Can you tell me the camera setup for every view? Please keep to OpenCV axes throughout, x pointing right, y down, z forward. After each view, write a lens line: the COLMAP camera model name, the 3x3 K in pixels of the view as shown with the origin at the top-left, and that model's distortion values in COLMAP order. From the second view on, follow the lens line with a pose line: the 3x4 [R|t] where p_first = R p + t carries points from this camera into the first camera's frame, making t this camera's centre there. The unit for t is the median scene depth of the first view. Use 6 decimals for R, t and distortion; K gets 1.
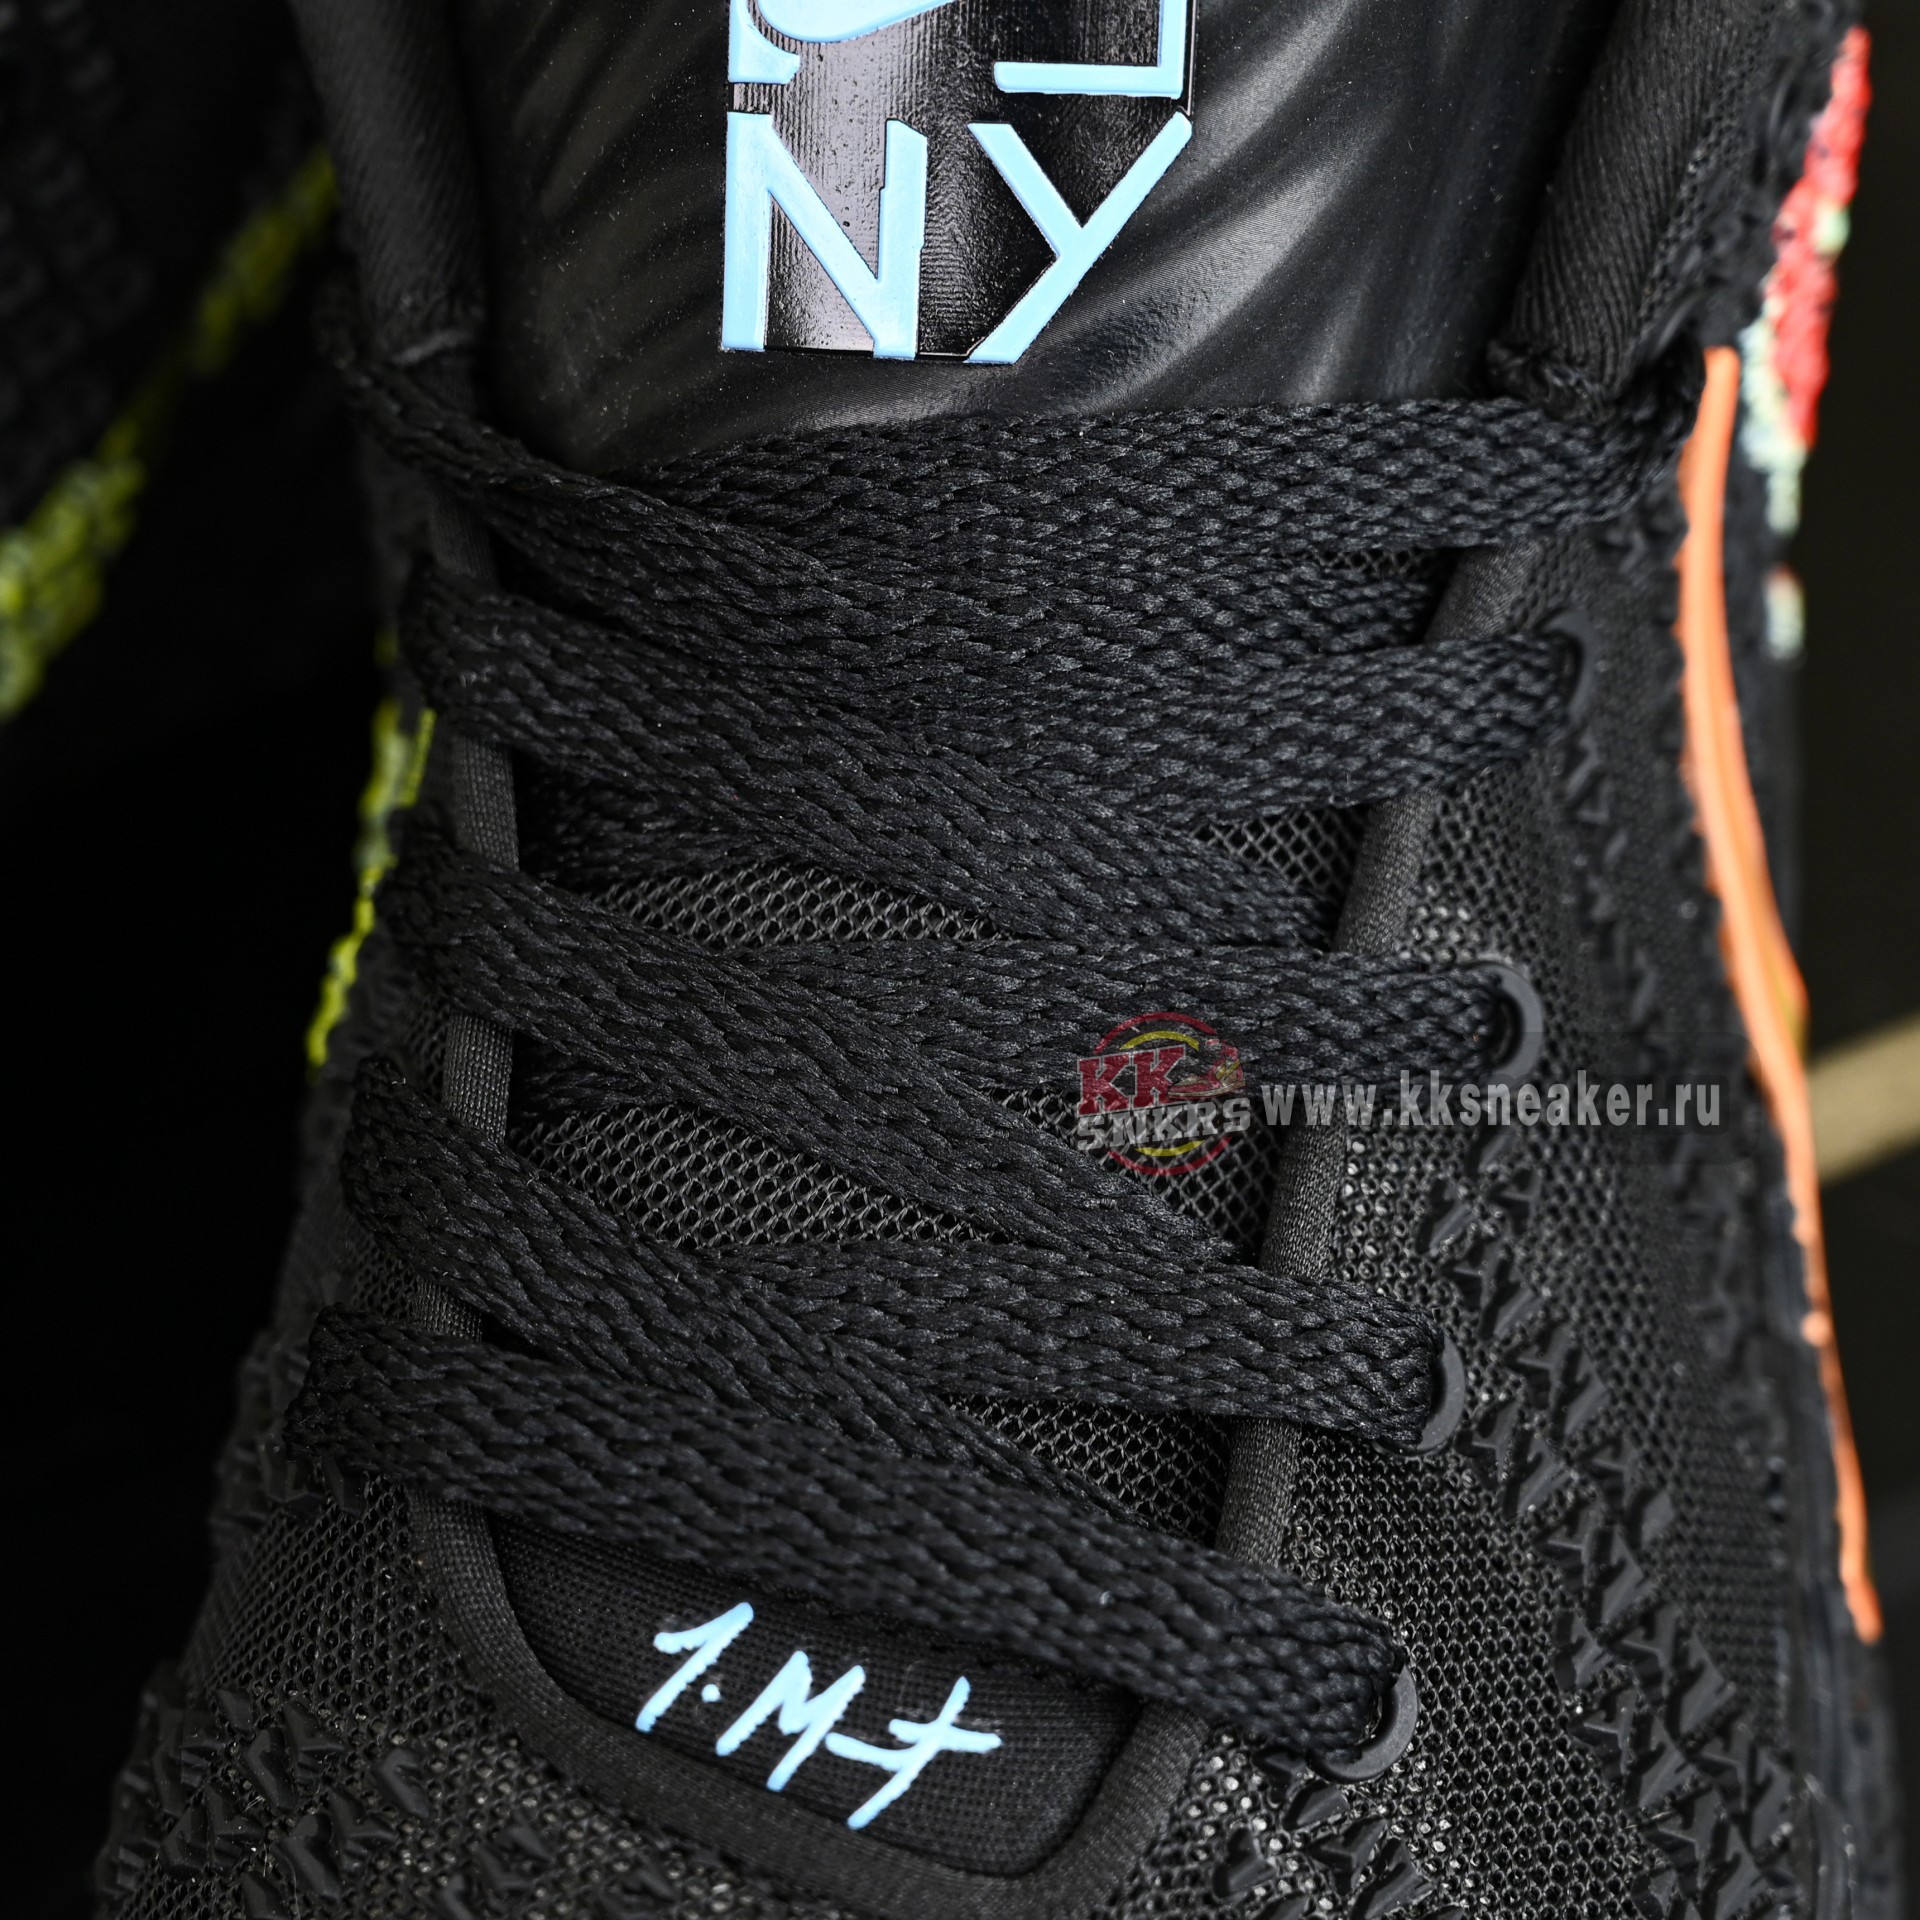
lens RADIAL K [[5138.3, 0, 793.5], [0, 5138.3, 960.5], [0, 0, 1]] dist [-0.057651, 0.198637]
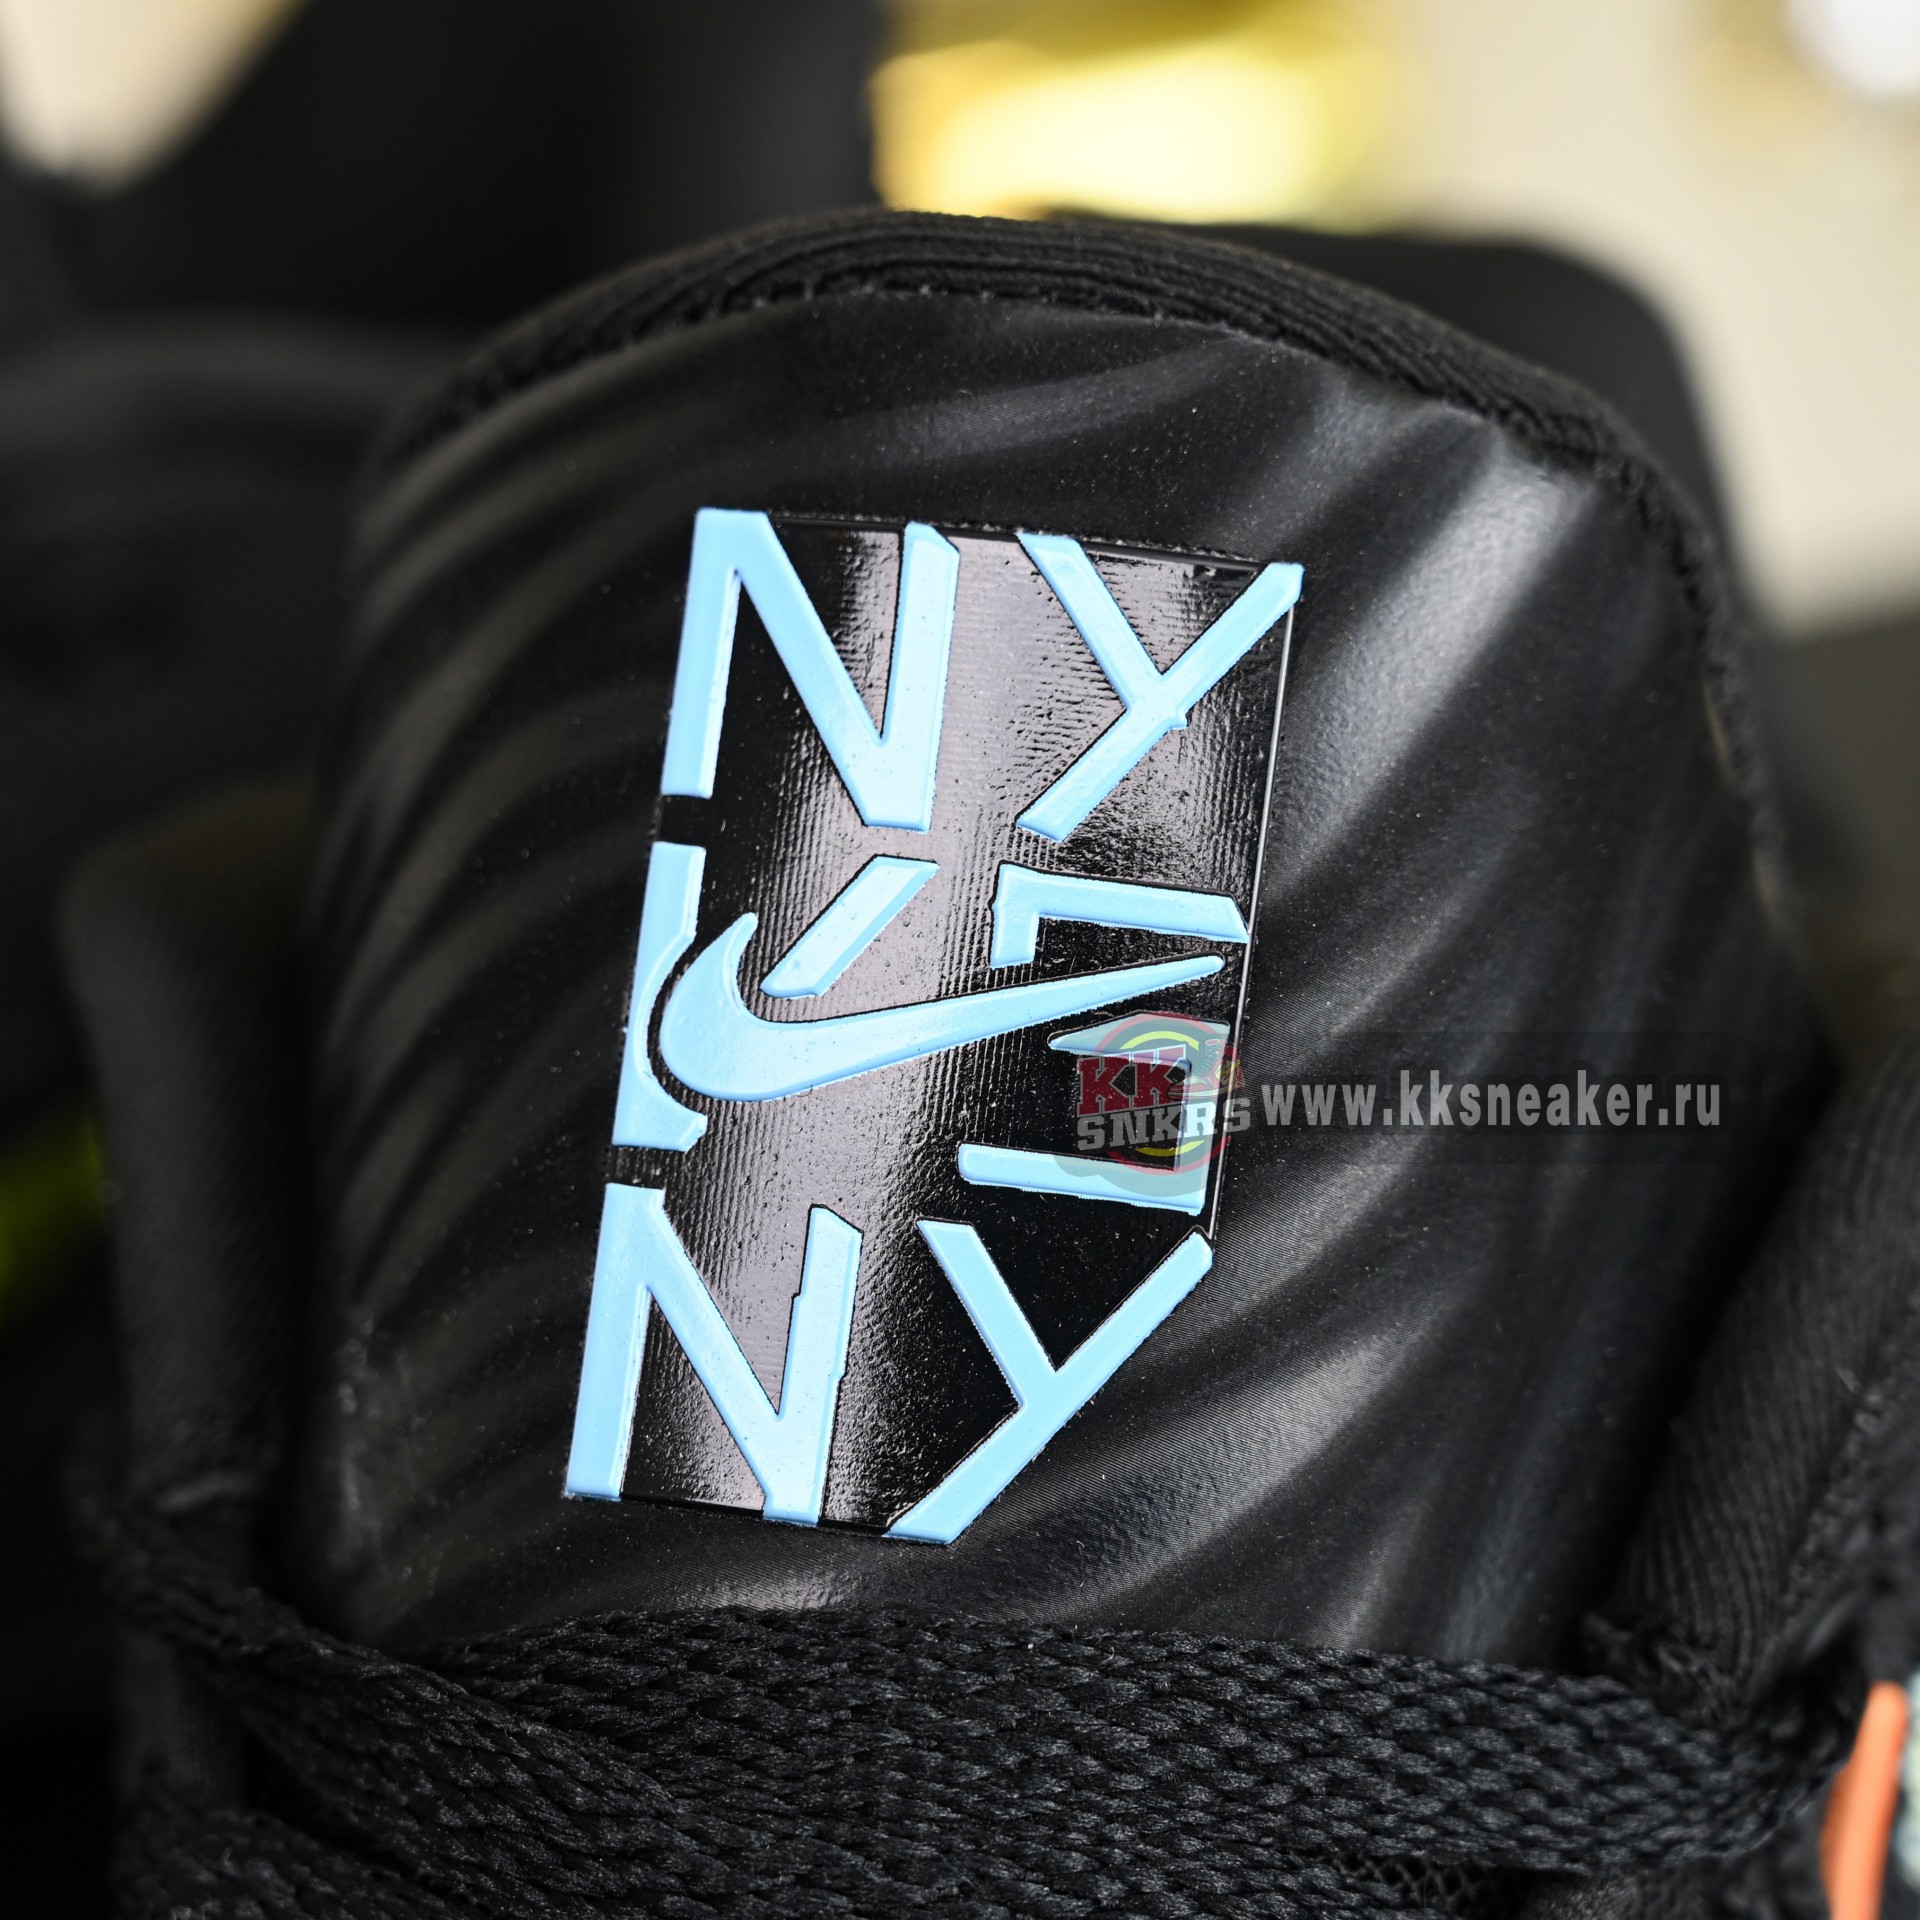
lens RADIAL K [[5138.3, 0, 793.5], [0, 5138.3, 960.5], [0, 0, 1]] dist [-0.057651, 0.198637]
pose [[0.994633, 0.099470, -0.028482, 0.032843], [-0.103388, 0.944643, -0.311384, 0.037248], [-0.004068, 0.312657, 0.949857, 0.263961]]
